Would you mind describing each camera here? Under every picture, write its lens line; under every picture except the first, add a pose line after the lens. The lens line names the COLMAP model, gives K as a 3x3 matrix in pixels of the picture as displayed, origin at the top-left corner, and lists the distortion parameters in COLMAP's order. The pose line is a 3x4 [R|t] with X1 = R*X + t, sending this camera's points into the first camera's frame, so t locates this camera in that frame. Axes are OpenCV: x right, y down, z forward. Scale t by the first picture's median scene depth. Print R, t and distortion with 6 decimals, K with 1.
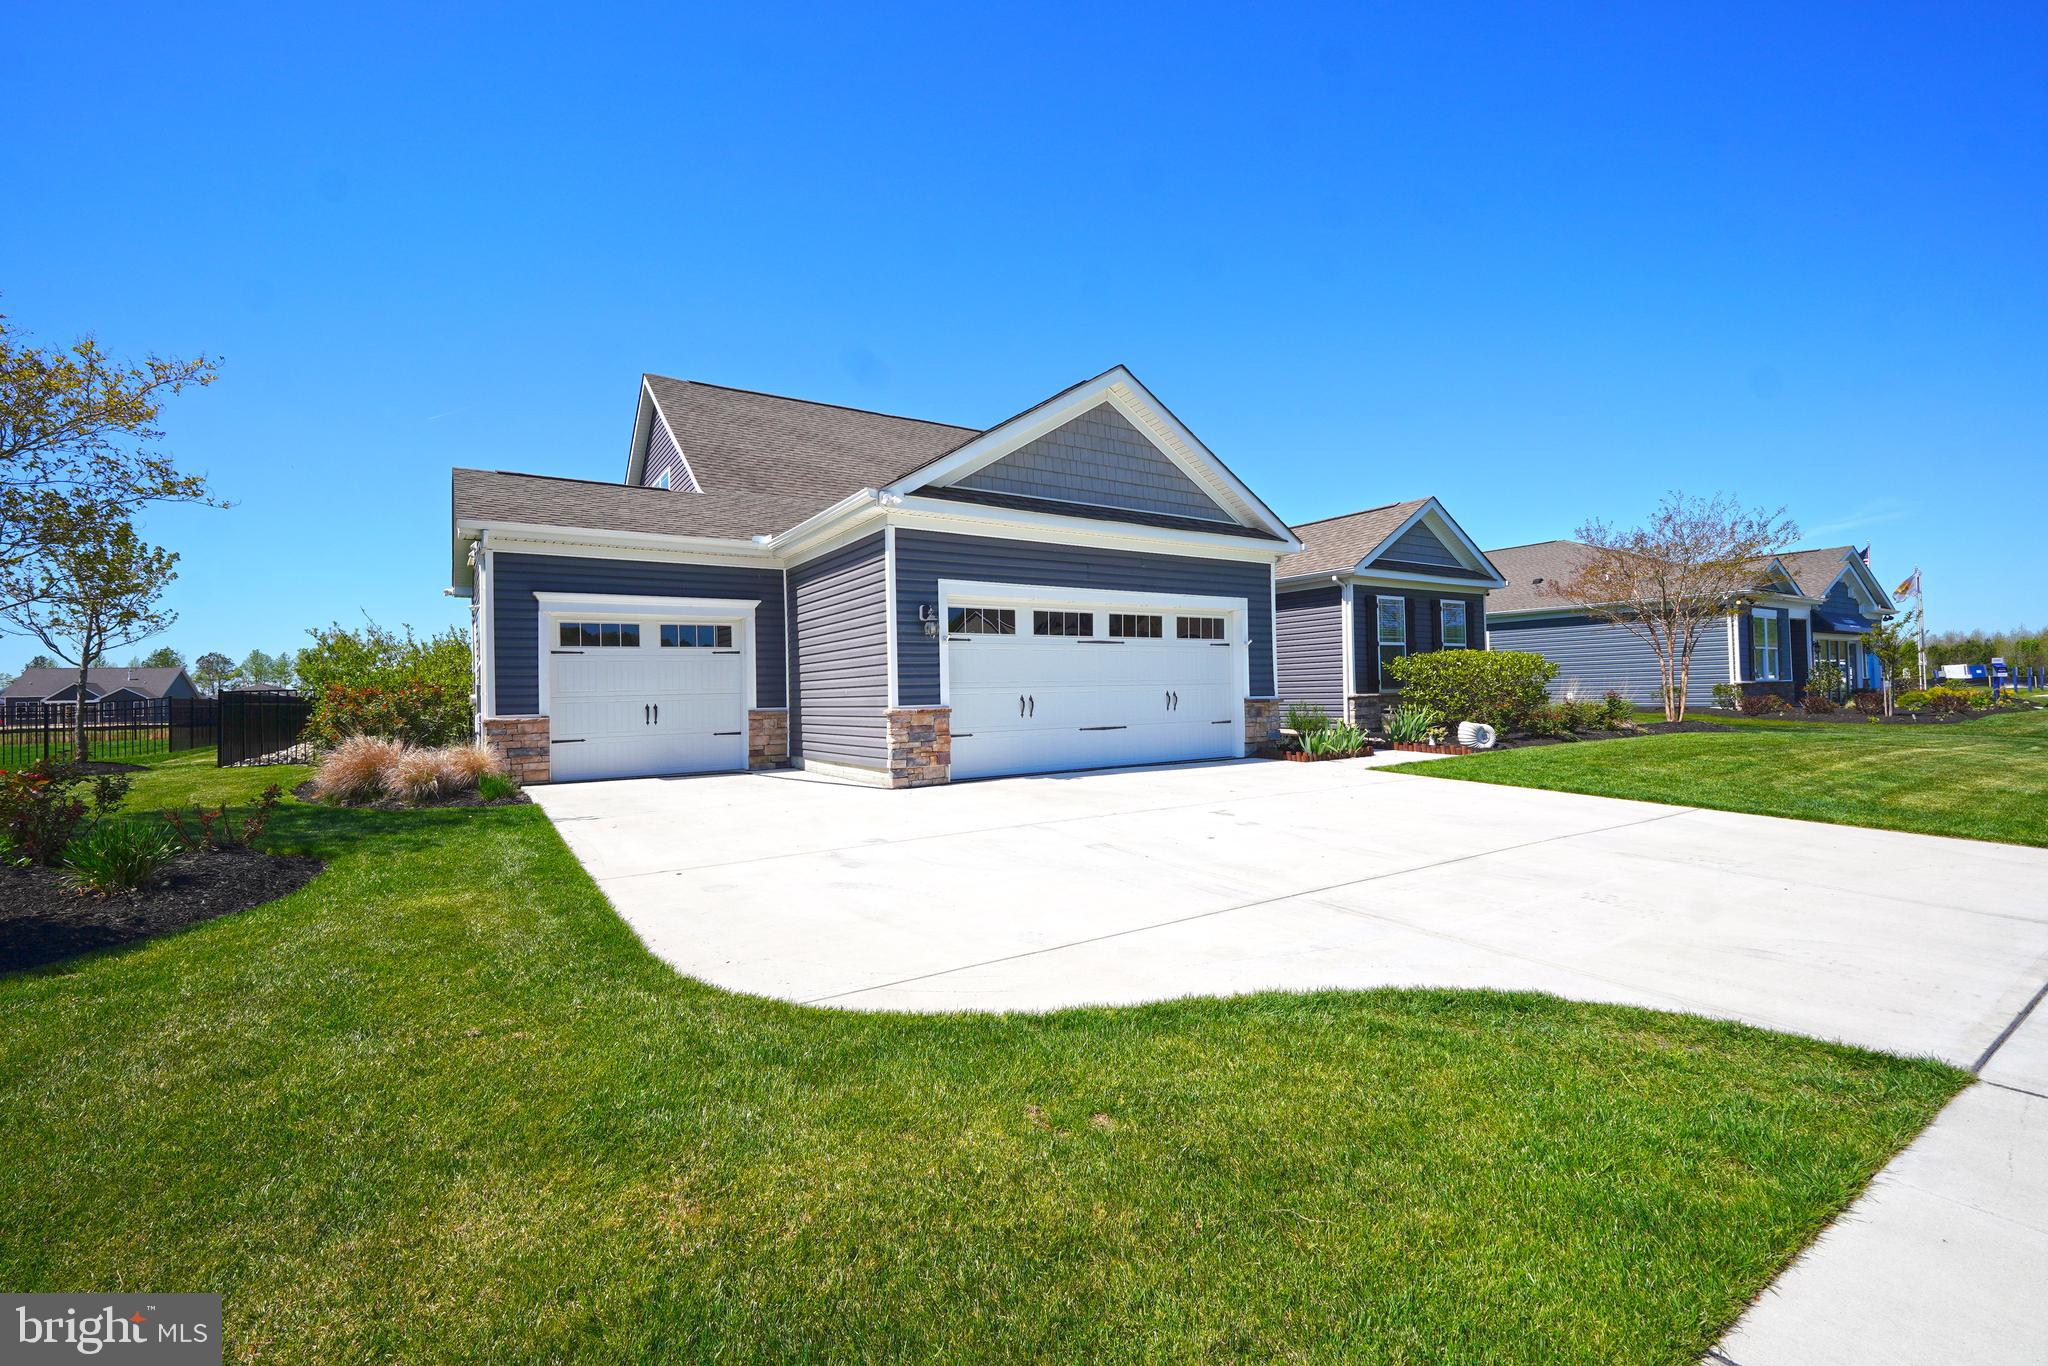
lens RADIAL K [[864.8, 0, 1027.9], [0, 864.8, 677.6], [0, 0, 1]] dist [-0.001325, 0.000880]
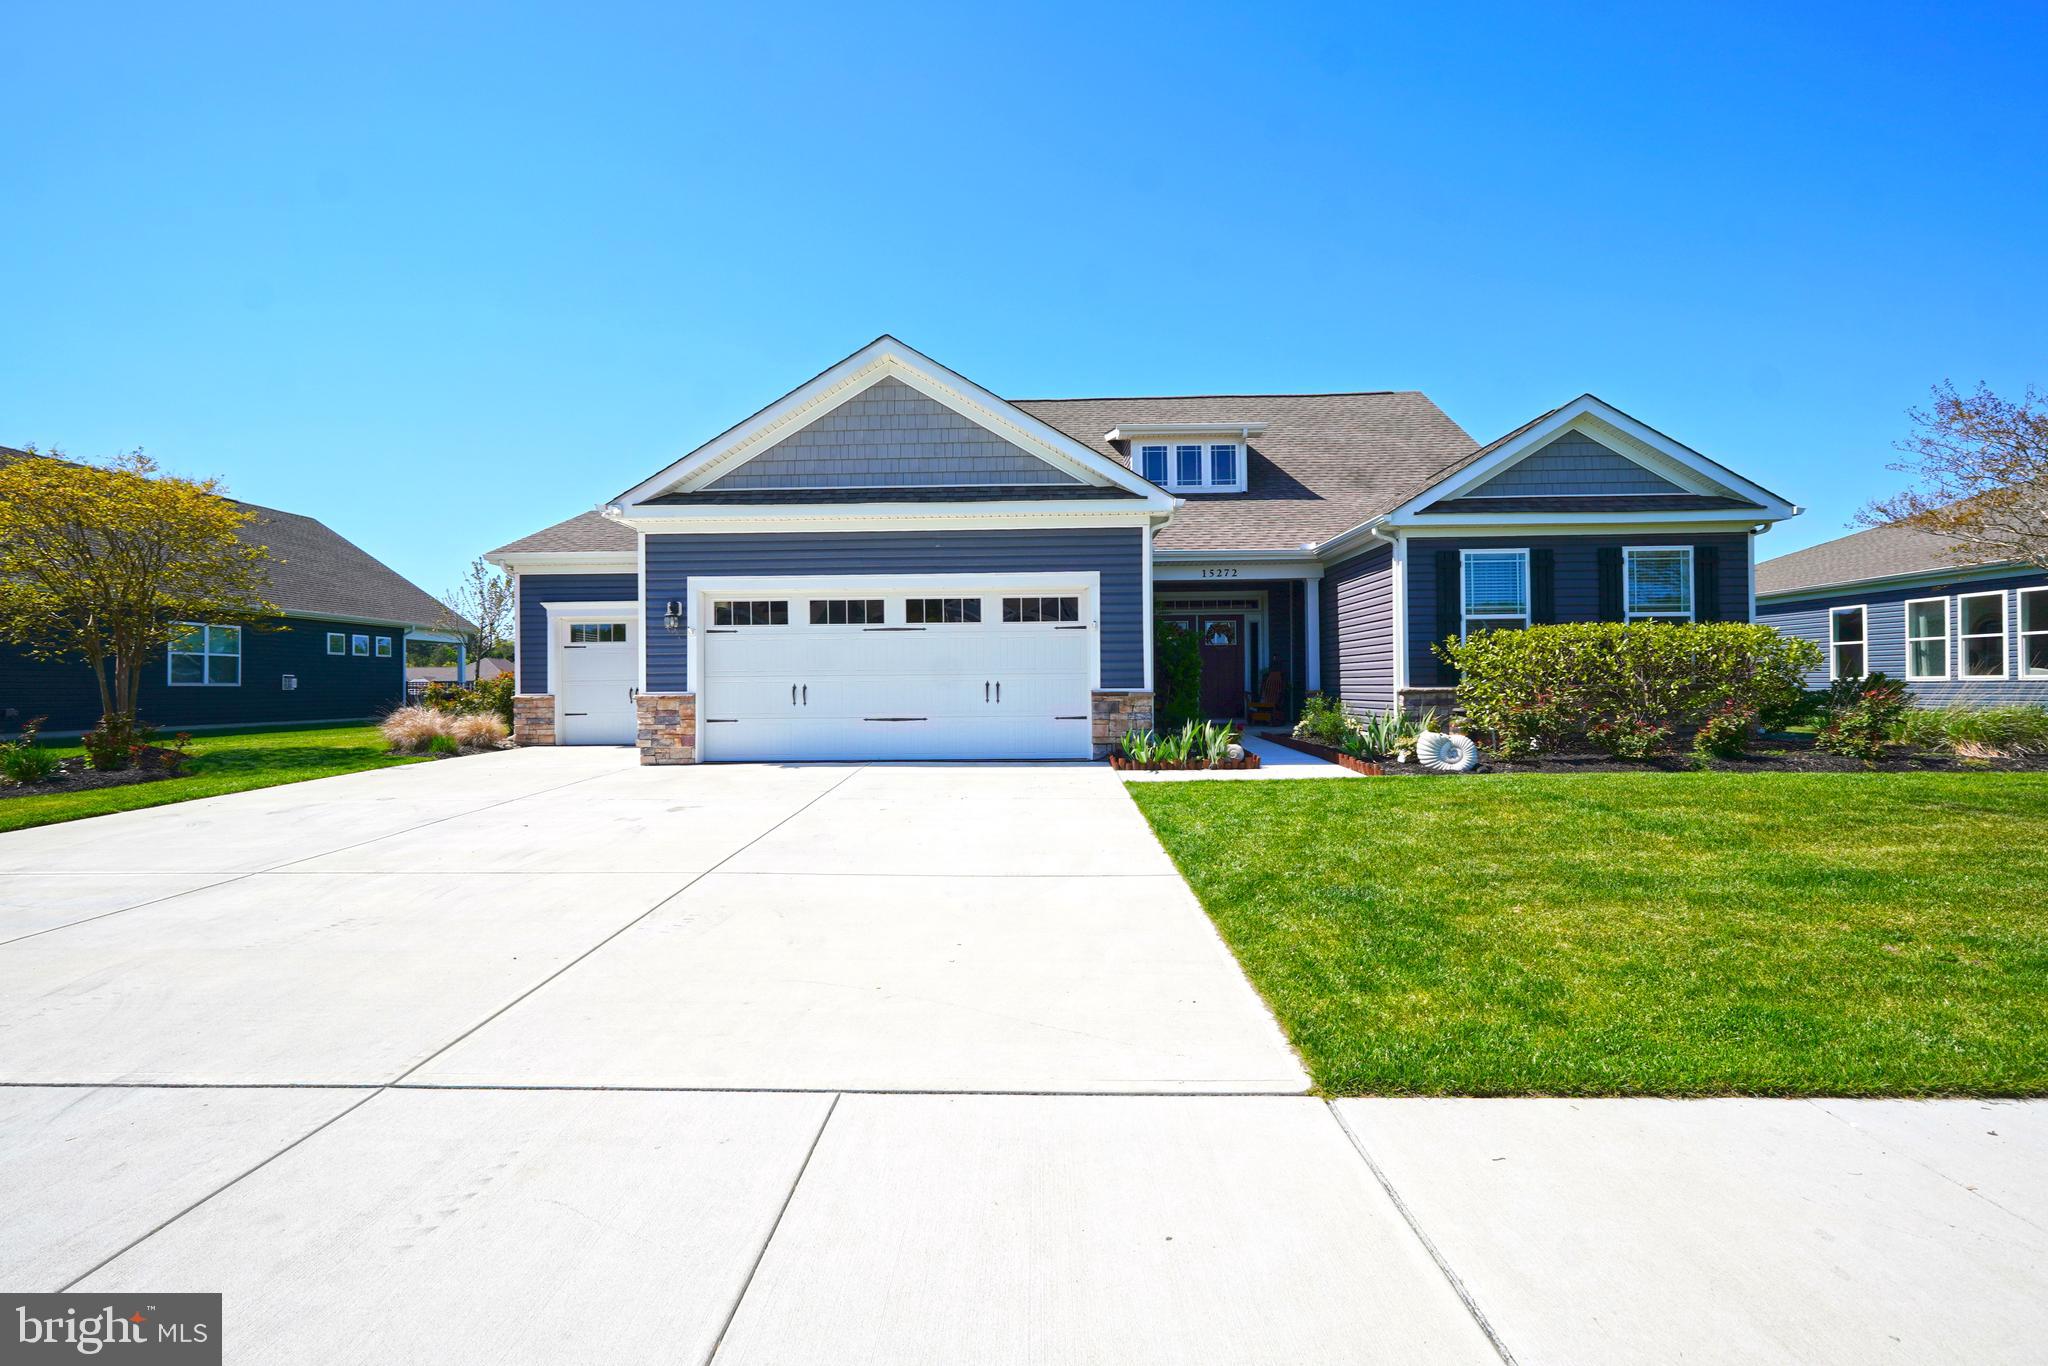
lens RADIAL K [[864.8, 0, 1028.4], [0, 864.8, 682.2], [0, 0, 1]] dist [-0.001325, 0.000880]
pose [[0.818532, 0.009971, -0.574374, 0.755034], [0.001780, 0.999801, 0.019893, -0.001378], [0.574458, -0.017305, 0.818351, 0.300835]]
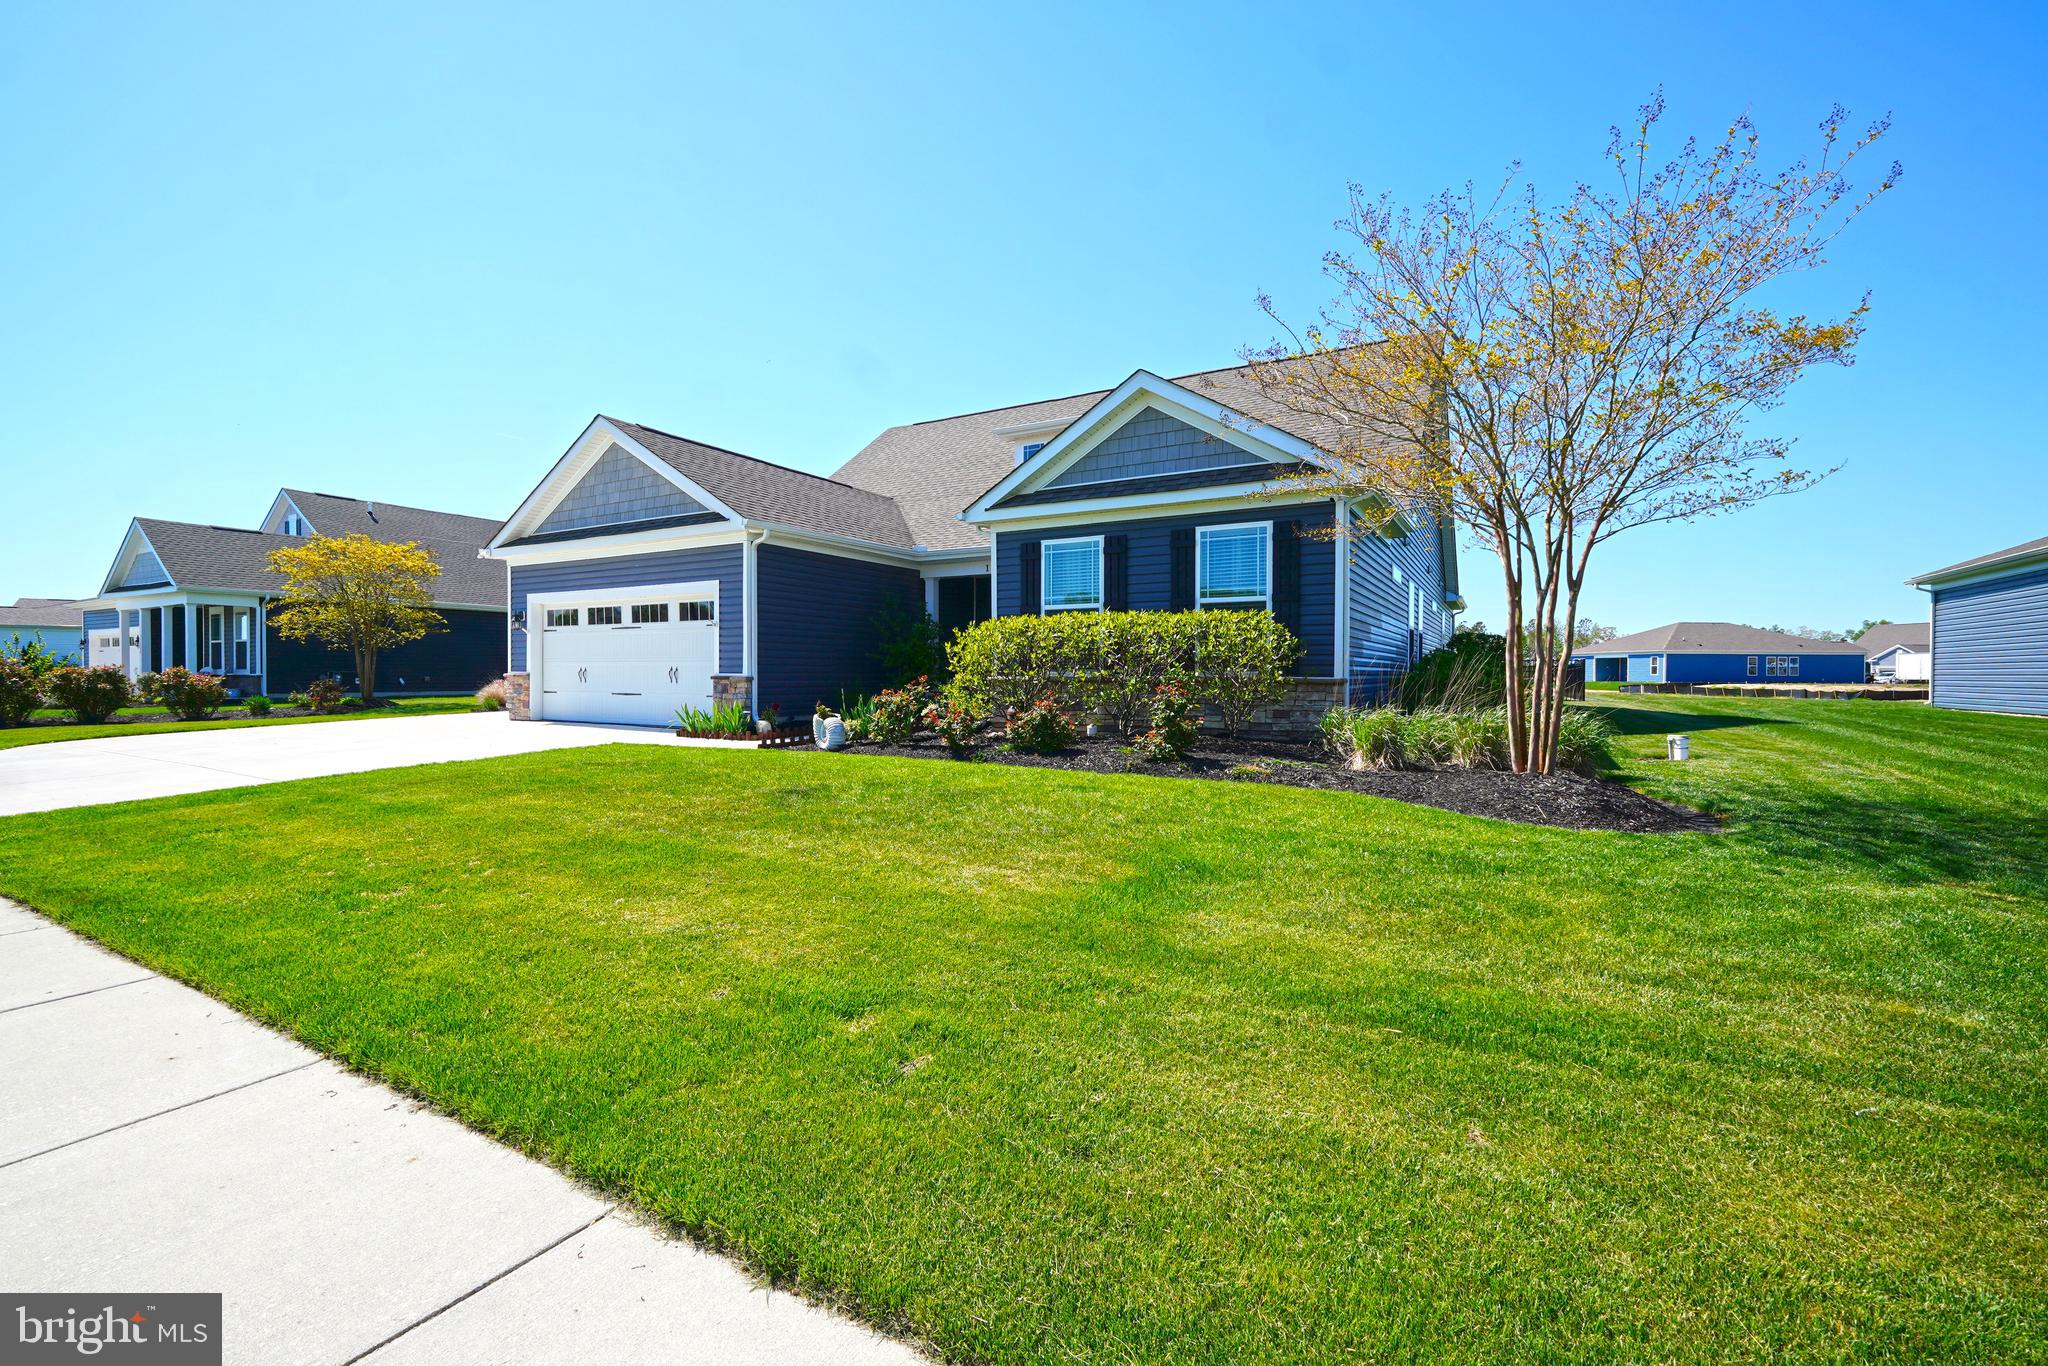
lens RADIAL K [[864.8, 0, 1020.7], [0, 864.8, 685.9], [0, 0, 1]] dist [-0.001325, 0.000880]
pose [[0.437470, 0.038169, -0.898422, 1.516652], [0.002867, 0.999034, 0.043839, -0.009109], [0.899228, -0.021754, 0.436938, 0.962270]]
